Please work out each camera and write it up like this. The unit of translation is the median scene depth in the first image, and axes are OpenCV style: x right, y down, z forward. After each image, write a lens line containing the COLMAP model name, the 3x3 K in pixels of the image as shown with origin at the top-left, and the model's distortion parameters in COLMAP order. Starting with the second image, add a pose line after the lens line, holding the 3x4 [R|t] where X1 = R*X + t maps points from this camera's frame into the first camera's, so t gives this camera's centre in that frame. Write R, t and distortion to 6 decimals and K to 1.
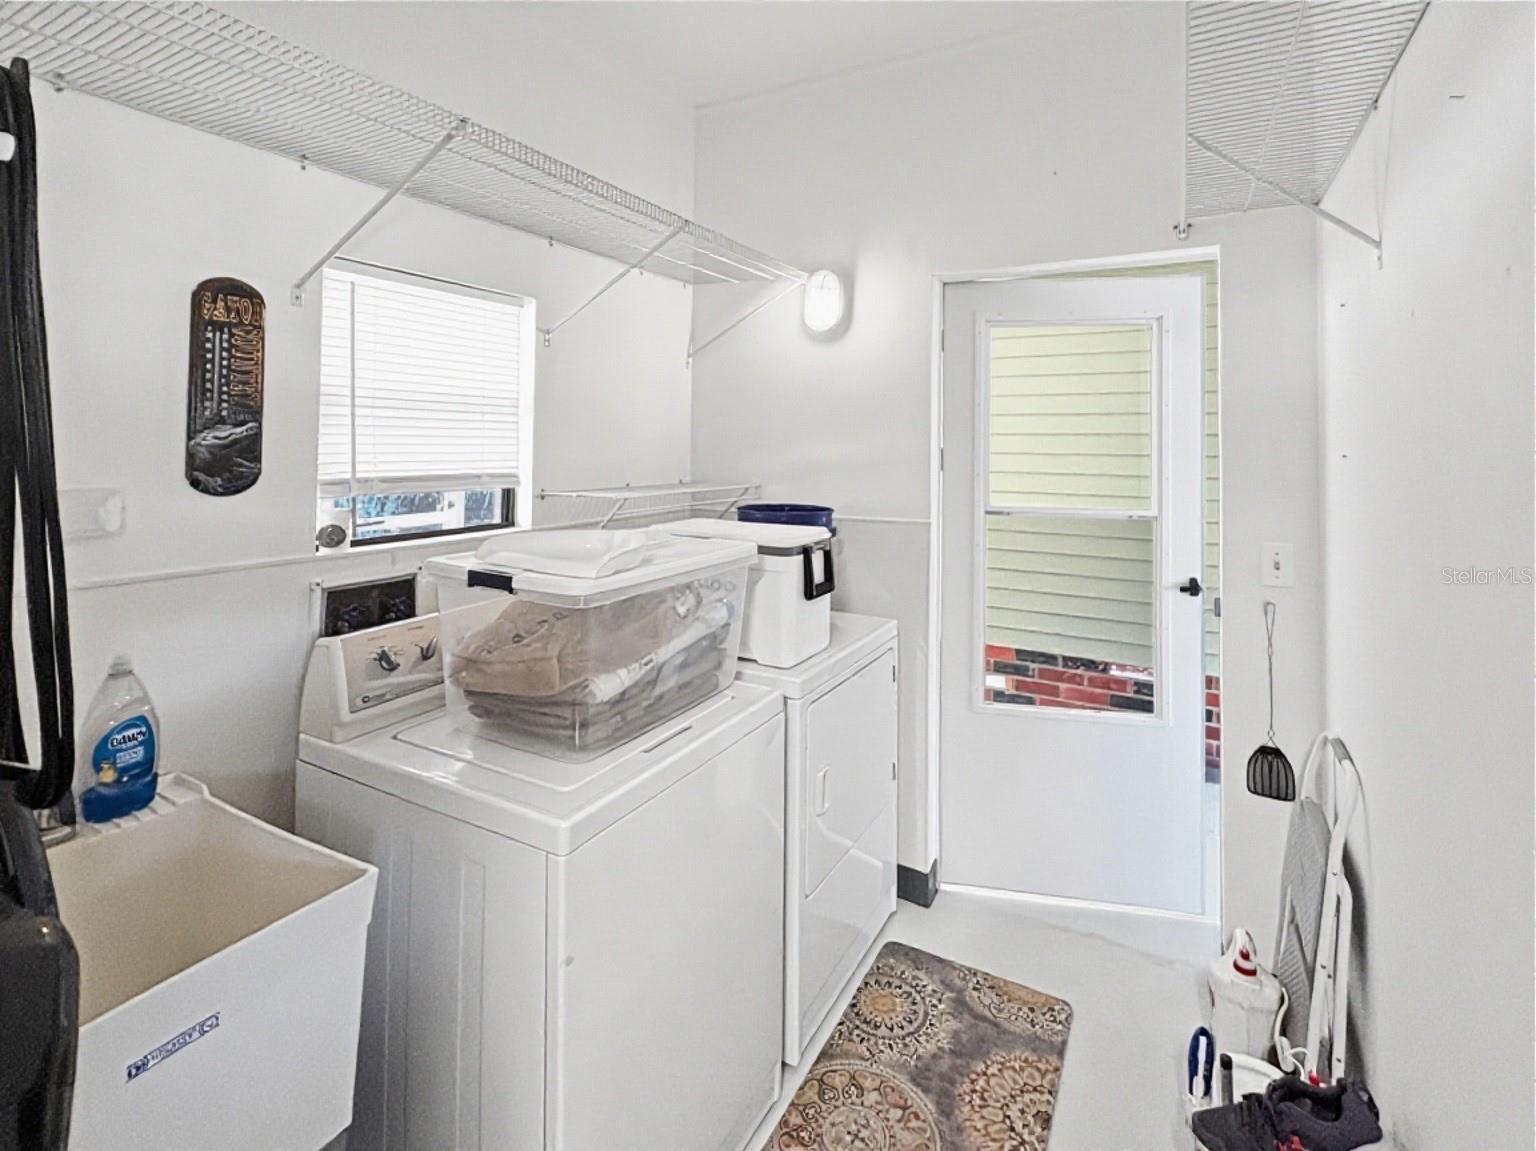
lens RADIAL K [[726.7, 0, 764.8], [0, 726.7, 566.5], [0, 0, 1]] dist [-0.000420, 0.000095]
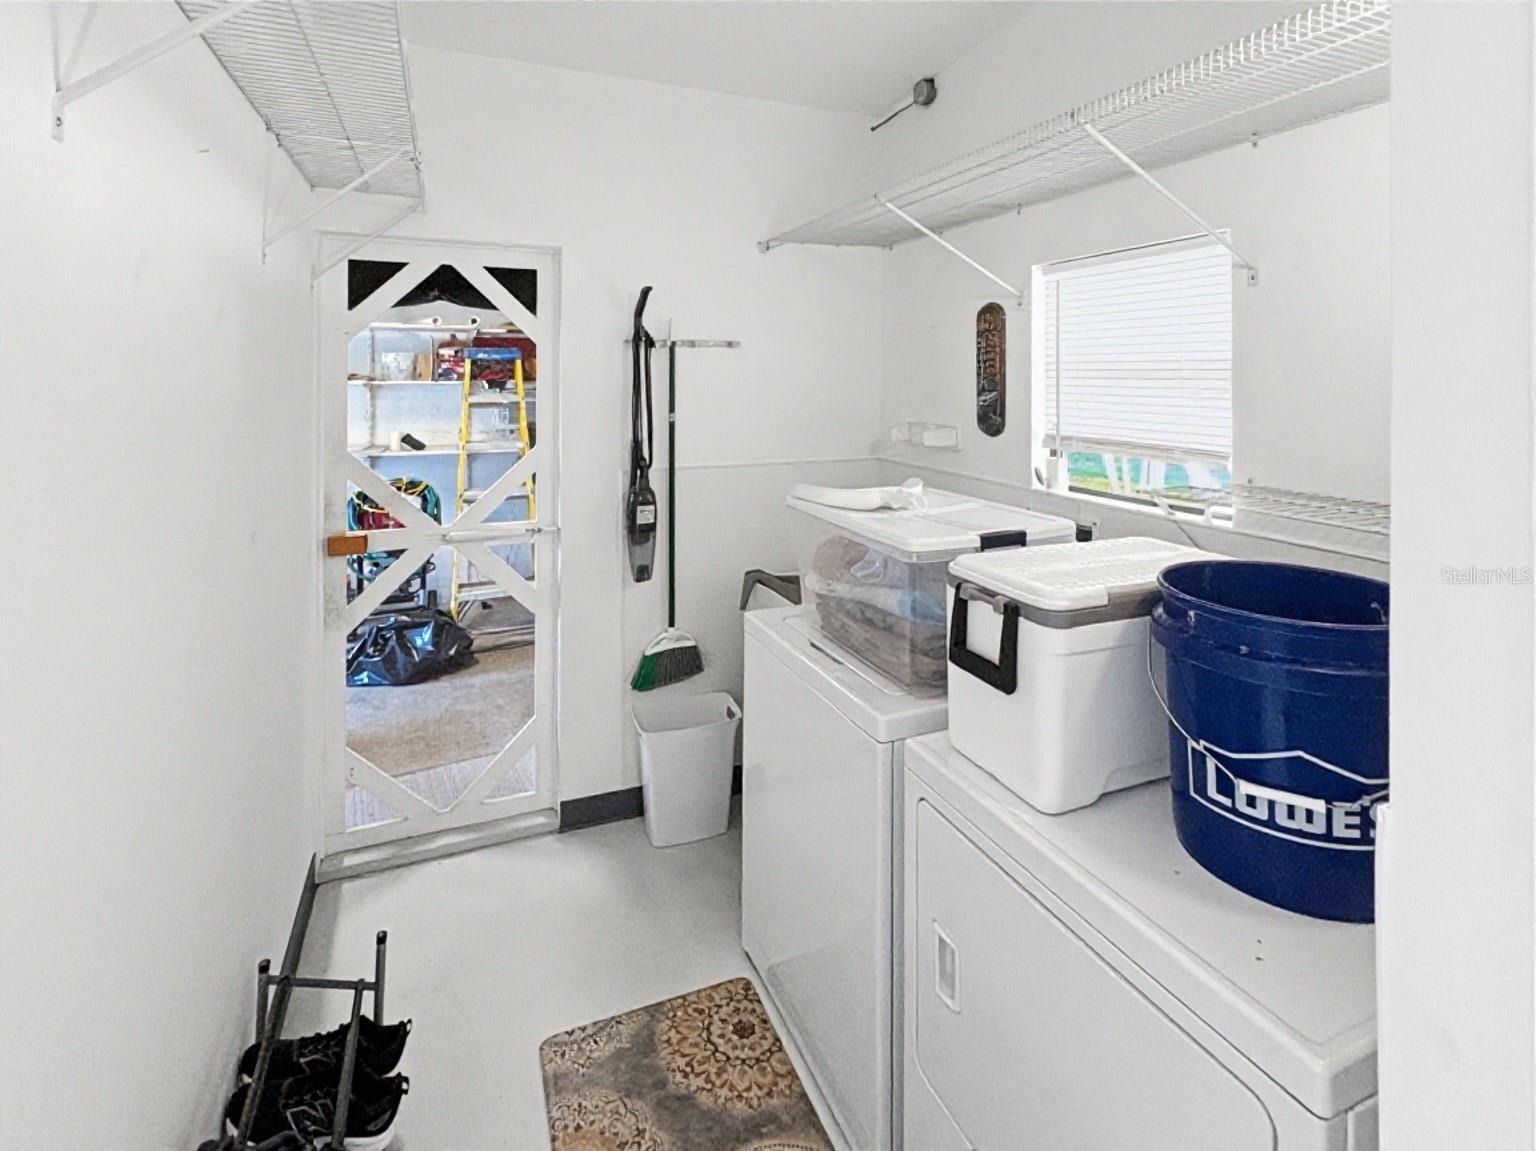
lens RADIAL K [[726.7, 0, 764.8], [0, 726.7, 566.5], [0, 0, 1]] dist [-0.000420, 0.000095]
pose [[-0.613044, 0.159831, -0.773712, 0.781394], [-0.174742, 0.927637, 0.330084, -0.240234], [0.770482, 0.337556, -0.540753, 1.387881]]
